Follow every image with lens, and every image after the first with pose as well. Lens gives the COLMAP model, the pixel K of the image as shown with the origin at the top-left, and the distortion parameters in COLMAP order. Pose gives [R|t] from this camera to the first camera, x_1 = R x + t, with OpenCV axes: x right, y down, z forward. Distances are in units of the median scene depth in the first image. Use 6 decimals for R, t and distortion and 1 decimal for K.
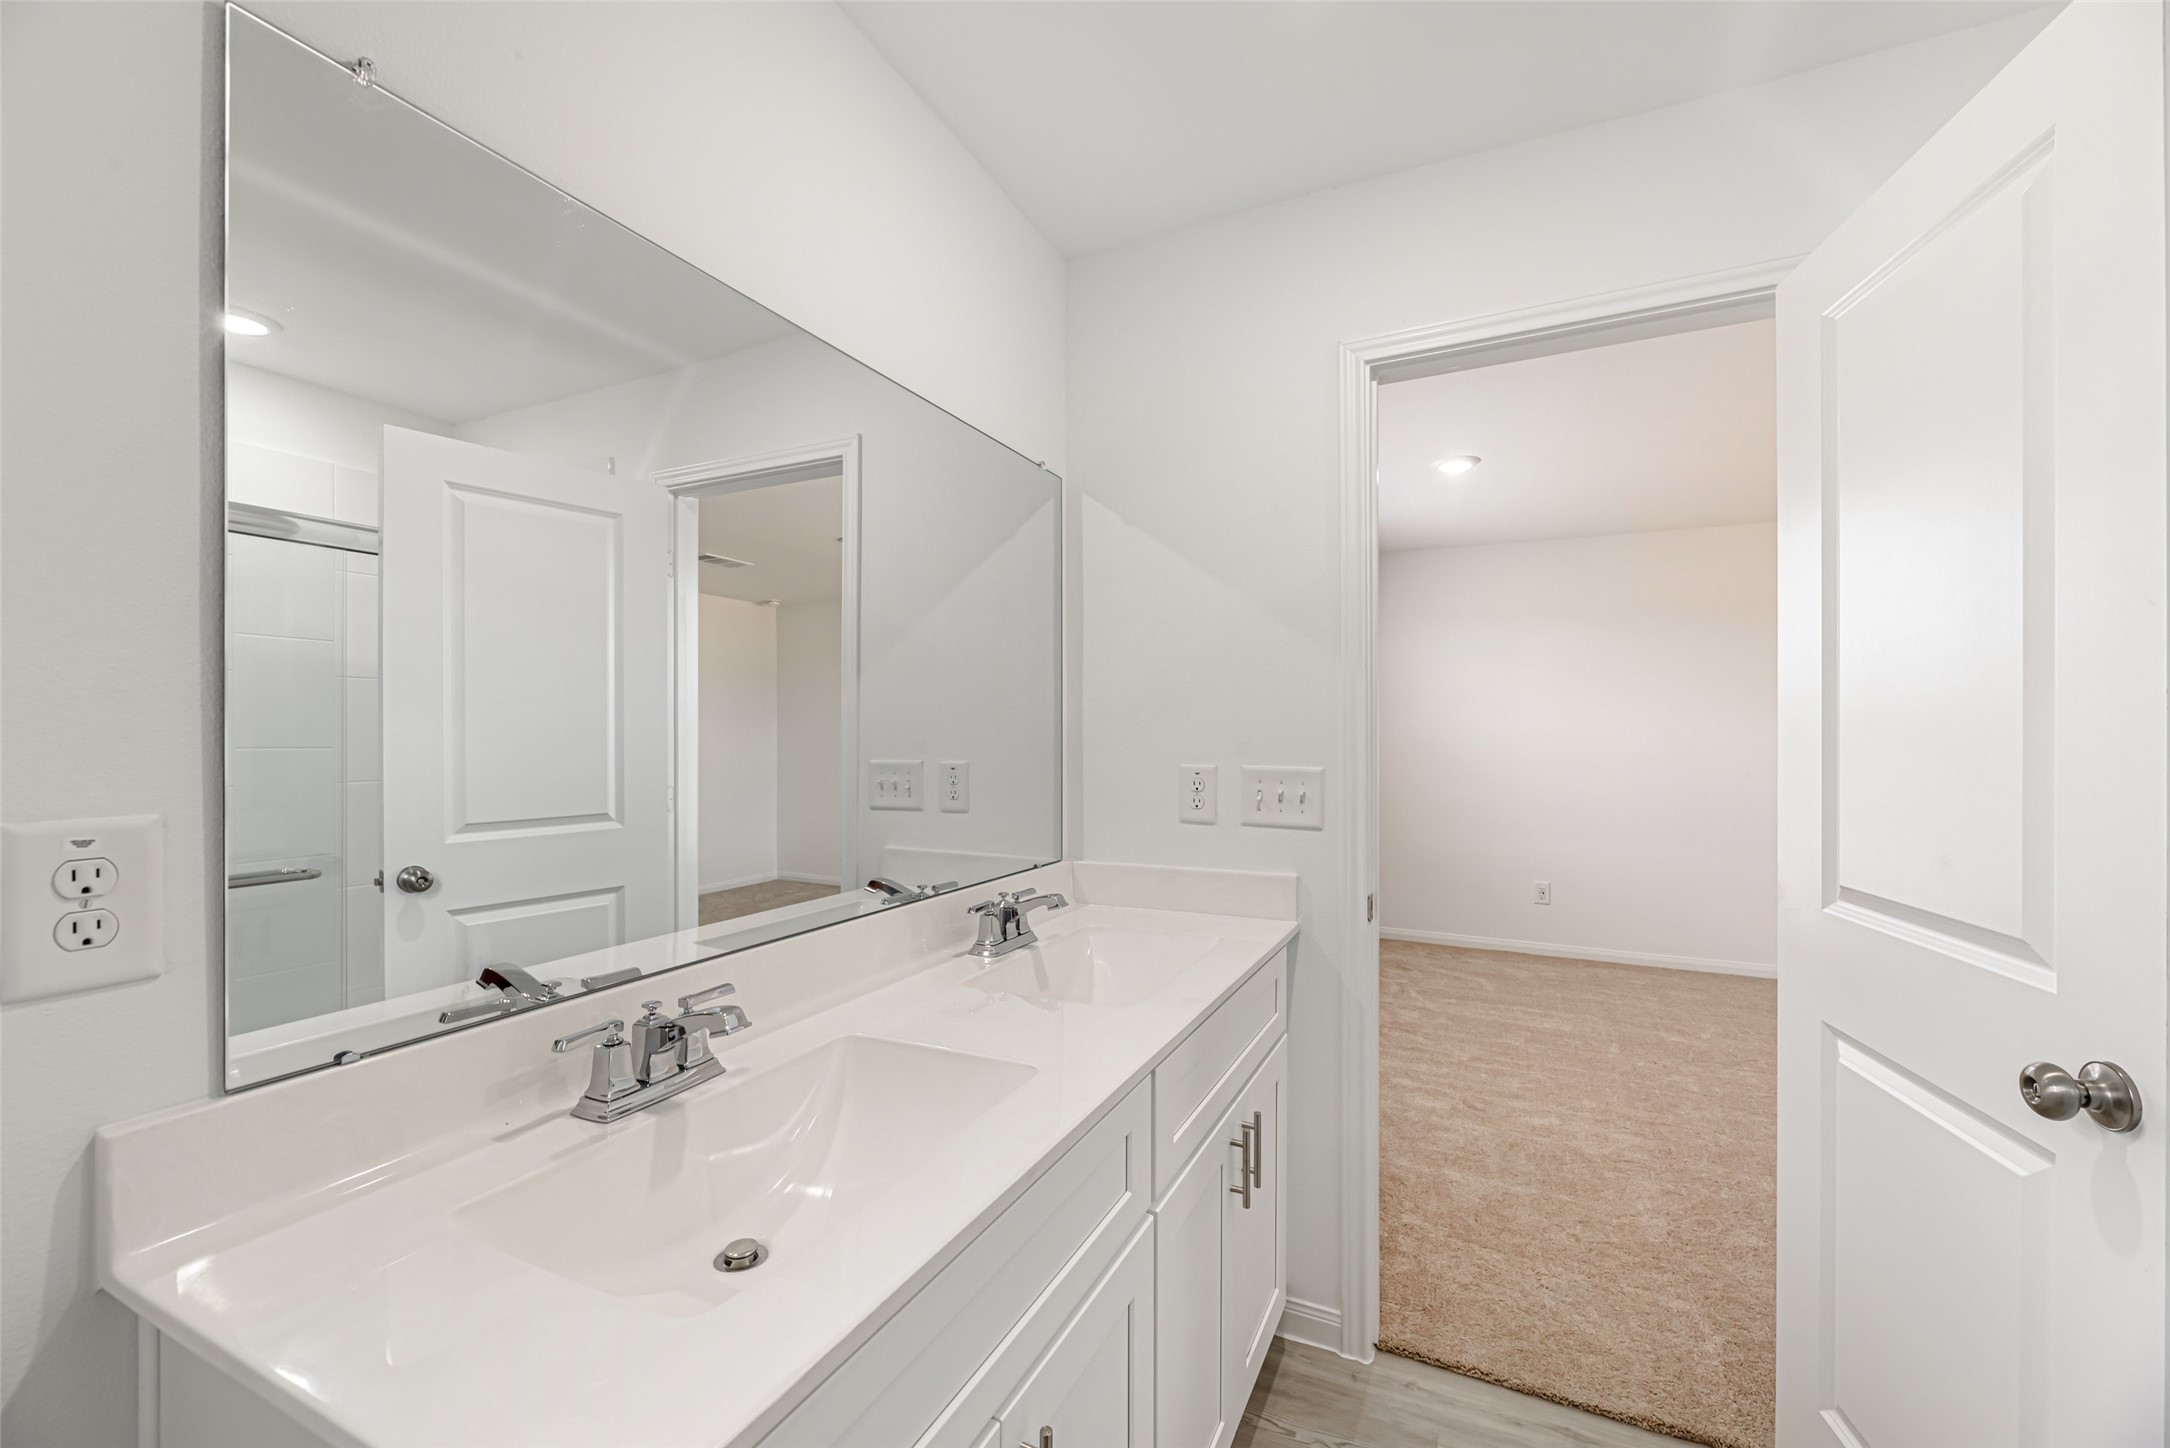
lens RADIAL K [[928.4, 0, 1085.0], [0, 928.4, 724.0], [0, 0, 1]] dist [-0.000067, 0.000007]
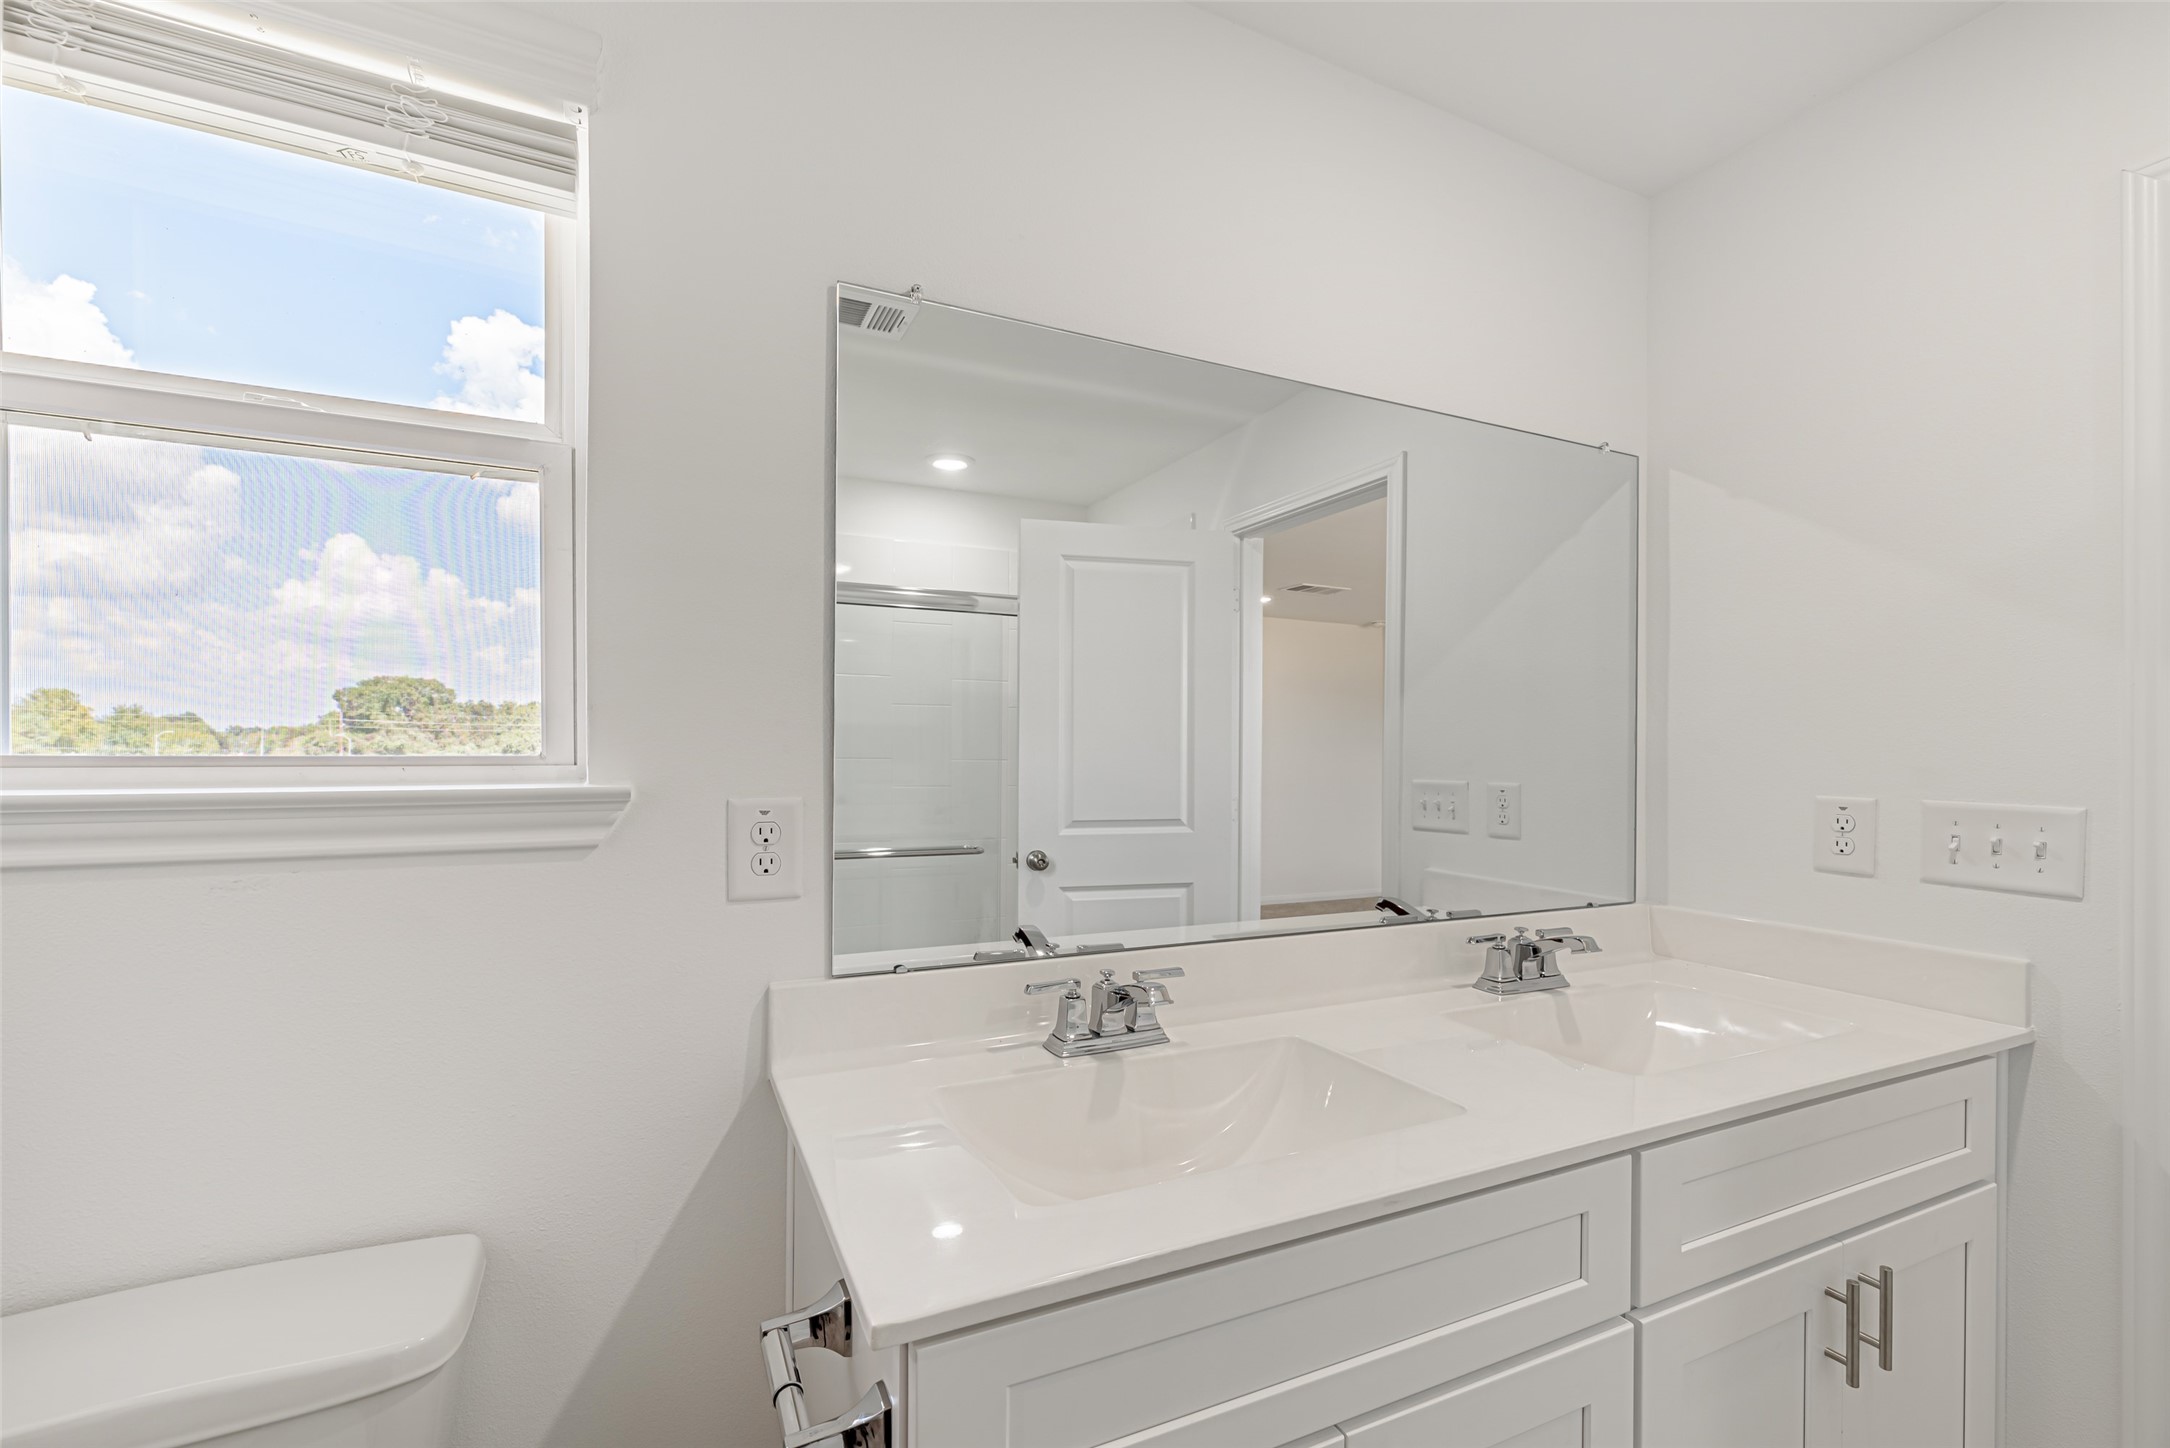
lens RADIAL K [[927.1, 0, 1083.4], [0, 927.1, 739.2], [0, 0, 1]] dist [0.002550, 0.000354]
pose [[0.777889, -0.001613, -0.628400, 0.150352], [-0.001045, 0.999992, -0.003860, 0.000174], [0.628401, 0.003659, 0.777881, 0.016432]]
